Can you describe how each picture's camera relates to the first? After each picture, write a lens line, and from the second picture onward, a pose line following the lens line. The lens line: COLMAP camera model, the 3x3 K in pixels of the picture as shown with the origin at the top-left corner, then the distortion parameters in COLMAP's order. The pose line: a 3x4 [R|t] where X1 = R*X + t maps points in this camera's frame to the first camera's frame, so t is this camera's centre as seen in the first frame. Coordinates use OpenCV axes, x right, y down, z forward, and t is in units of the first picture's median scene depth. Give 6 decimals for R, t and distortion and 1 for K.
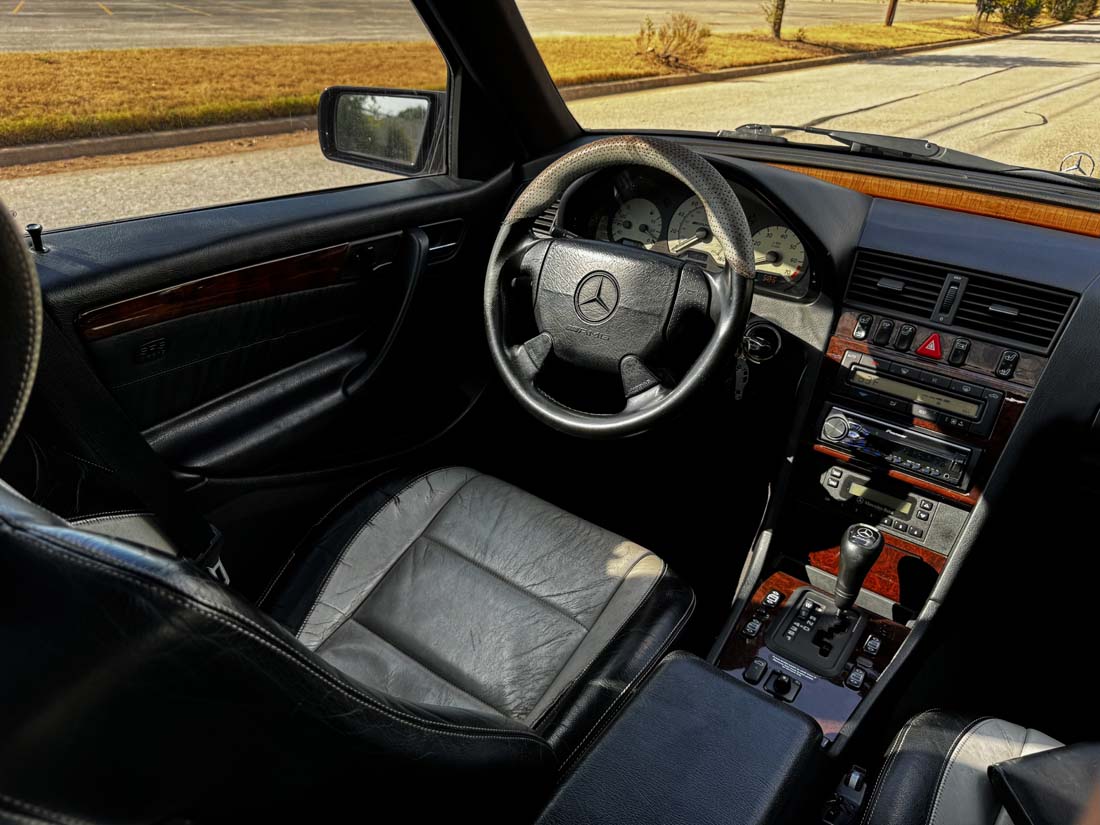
lens RADIAL K [[754.3, 0, 563.1], [0, 754.3, 412.9], [0, 0, 1]] dist [0.003931, -0.039200]
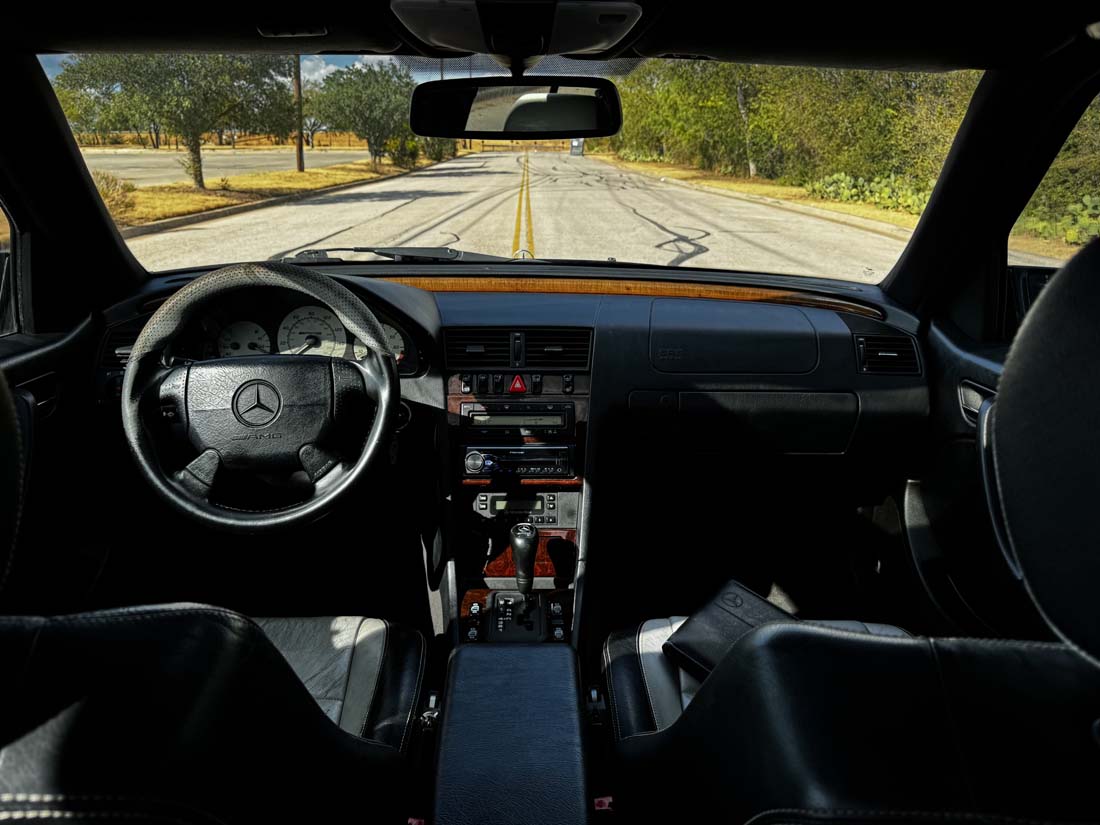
lens RADIAL K [[738.3, 0, 547.5], [0, 738.3, 417.3], [0, 0, 1]] dist [0.055340, -0.147671]
pose [[0.782294, -0.226444, 0.580292, -0.239349], [0.314952, 0.947522, -0.054842, 0.053631], [-0.537421, 0.225667, 0.812560, -0.093386]]
